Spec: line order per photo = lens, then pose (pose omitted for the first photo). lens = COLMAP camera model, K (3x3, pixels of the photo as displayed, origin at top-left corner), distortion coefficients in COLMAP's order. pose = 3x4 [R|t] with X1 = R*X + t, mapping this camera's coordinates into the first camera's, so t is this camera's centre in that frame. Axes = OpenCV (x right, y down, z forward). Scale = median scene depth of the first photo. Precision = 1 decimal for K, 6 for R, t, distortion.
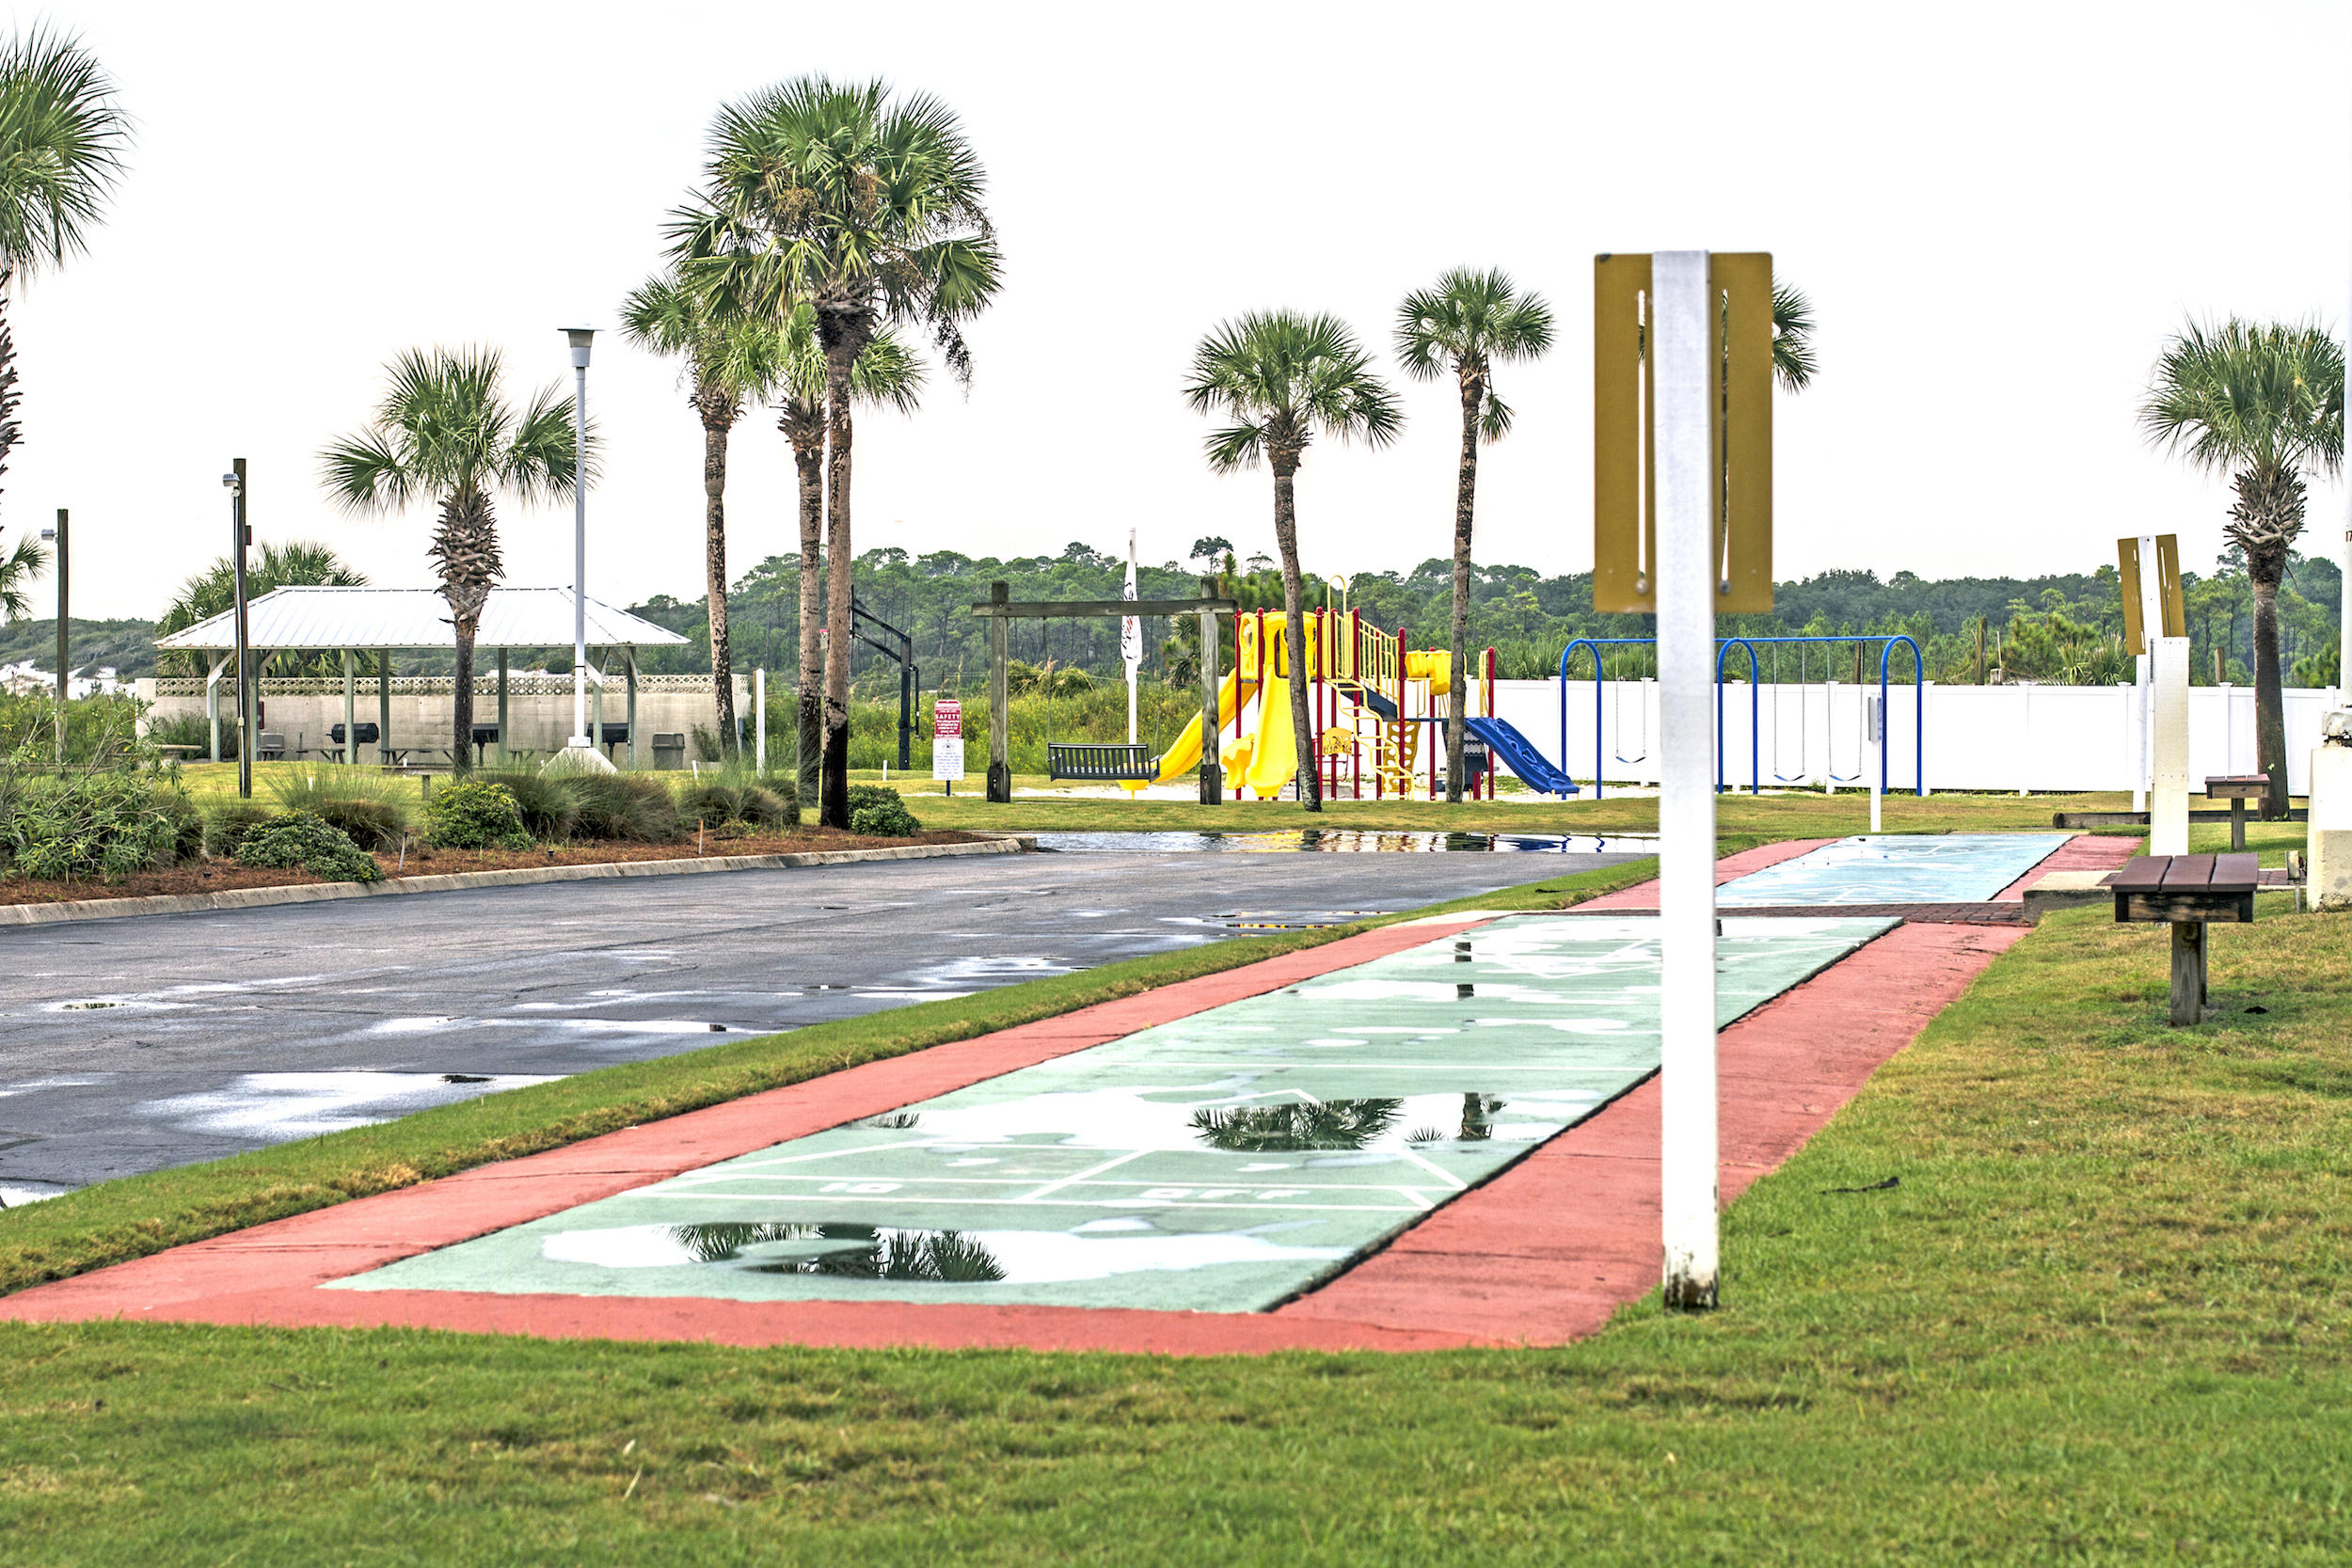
lens RADIAL K [[5221.0, 0, 1176.0], [0, 5221.0, 784.0], [0, 0, 1]] dist [-0.356916, -0.013773]
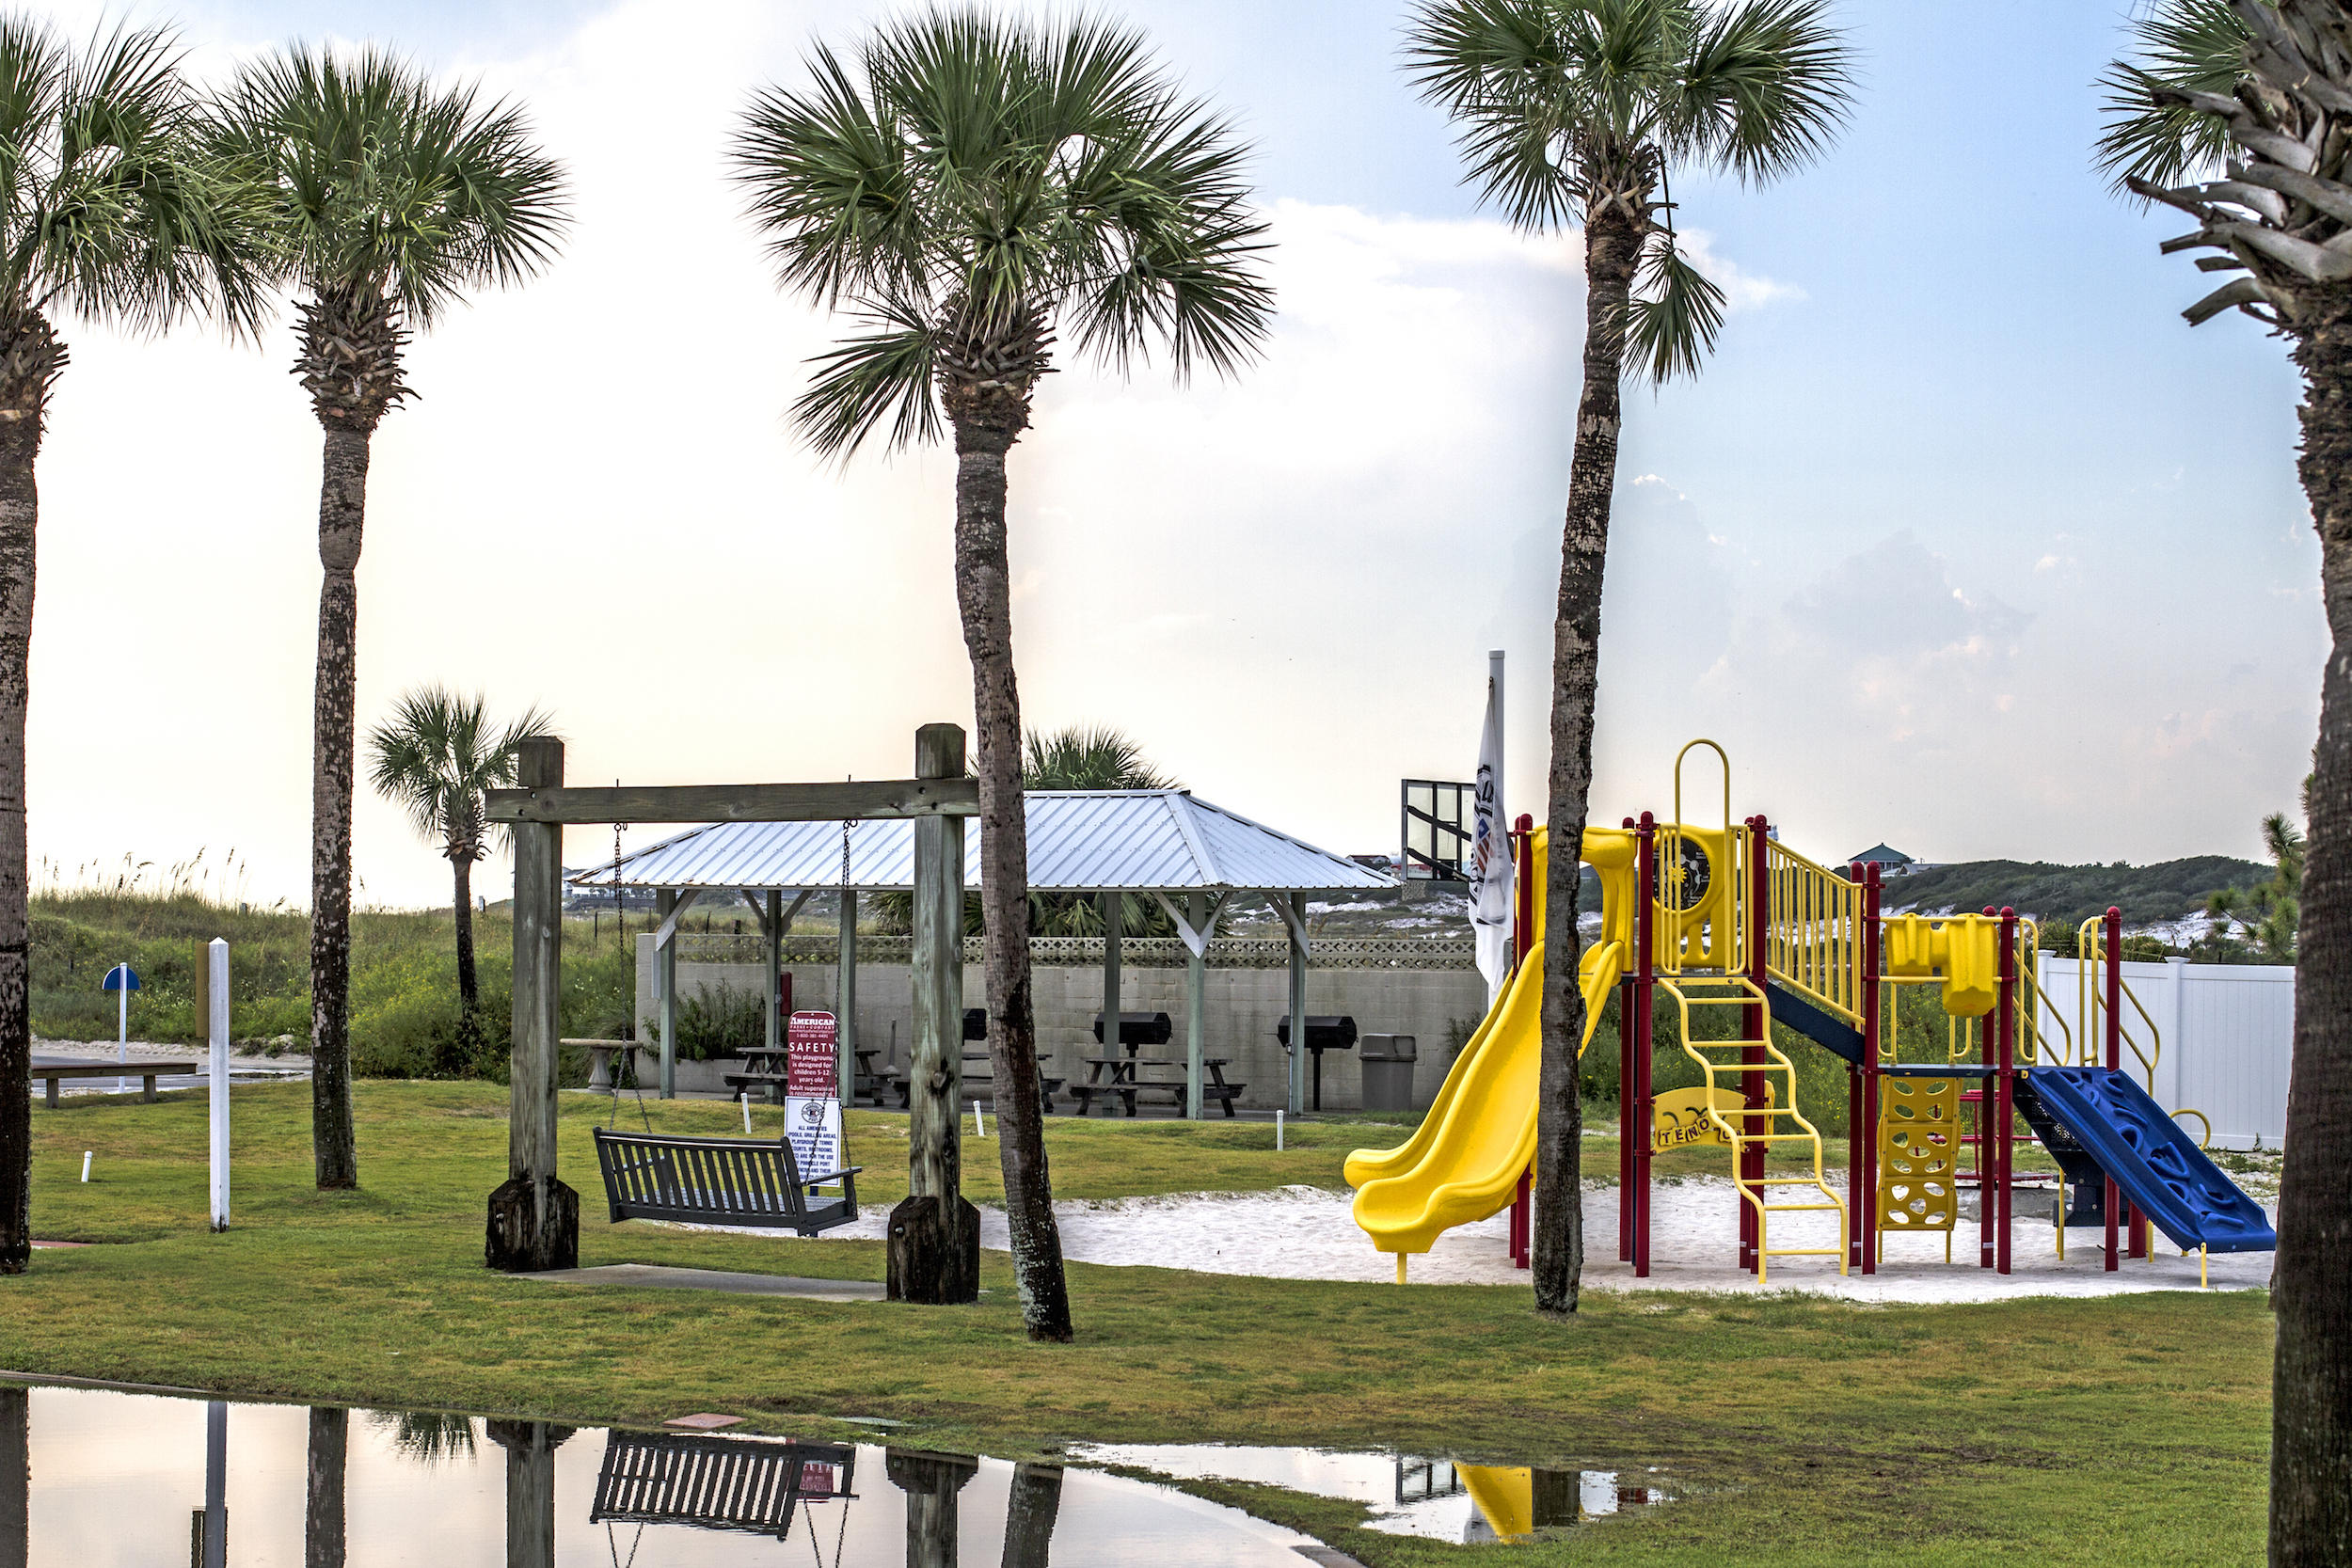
lens RADIAL K [[5221.0, 0, 1176.0], [0, 5221.0, 784.0], [0, 0, 1]] dist [-0.356916, -0.013773]
pose [[0.911859, 0.000819, -0.410502, 0.185196], [-0.020449, 0.998847, -0.043430, -0.017813], [0.409993, 0.047996, 0.910825, 0.636311]]
